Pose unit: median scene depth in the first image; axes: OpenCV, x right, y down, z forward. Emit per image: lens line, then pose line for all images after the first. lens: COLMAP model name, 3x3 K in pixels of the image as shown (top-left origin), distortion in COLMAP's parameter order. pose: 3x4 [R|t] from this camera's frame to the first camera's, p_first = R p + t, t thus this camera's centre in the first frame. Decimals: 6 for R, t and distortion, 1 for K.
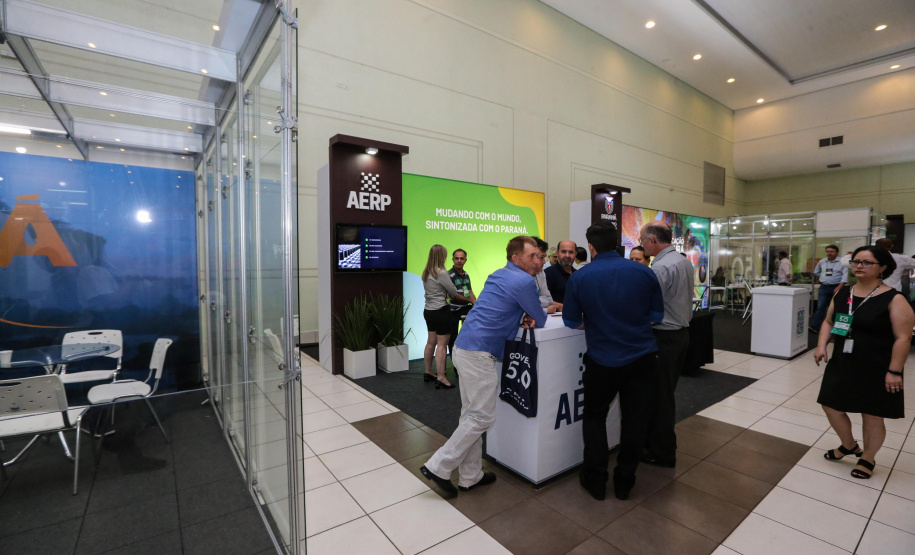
lens RADIAL K [[414.1, 0, 463.3], [0, 414.1, 276.2], [0, 0, 1]] dist [-0.047930, 0.015025]
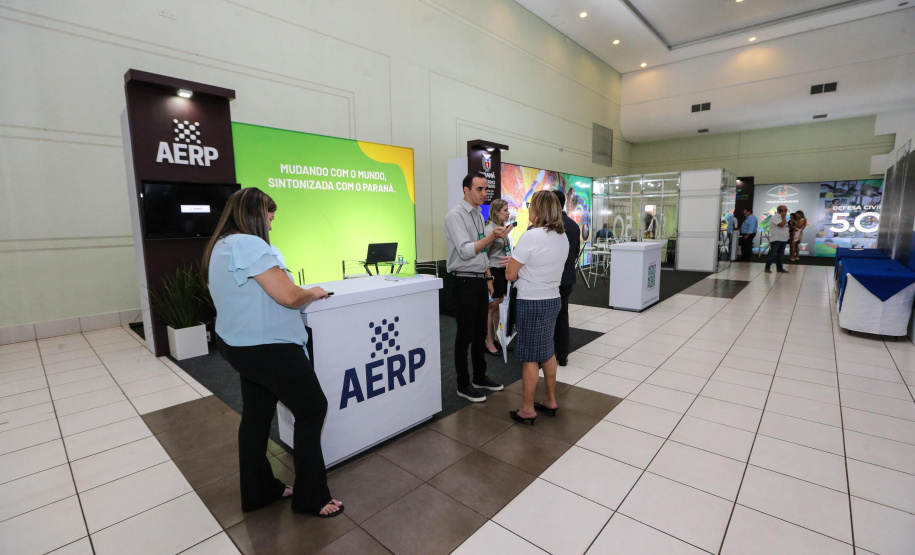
lens RADIAL K [[414.1, 0, 458.7], [0, 414.1, 277.4], [0, 0, 1]] dist [-0.047930, 0.015025]
pose [[0.981087, -0.040020, 0.189386, 0.108381], [0.022004, 0.995110, 0.096291, 0.002361], [-0.192313, -0.090303, 0.977170, 0.034628]]
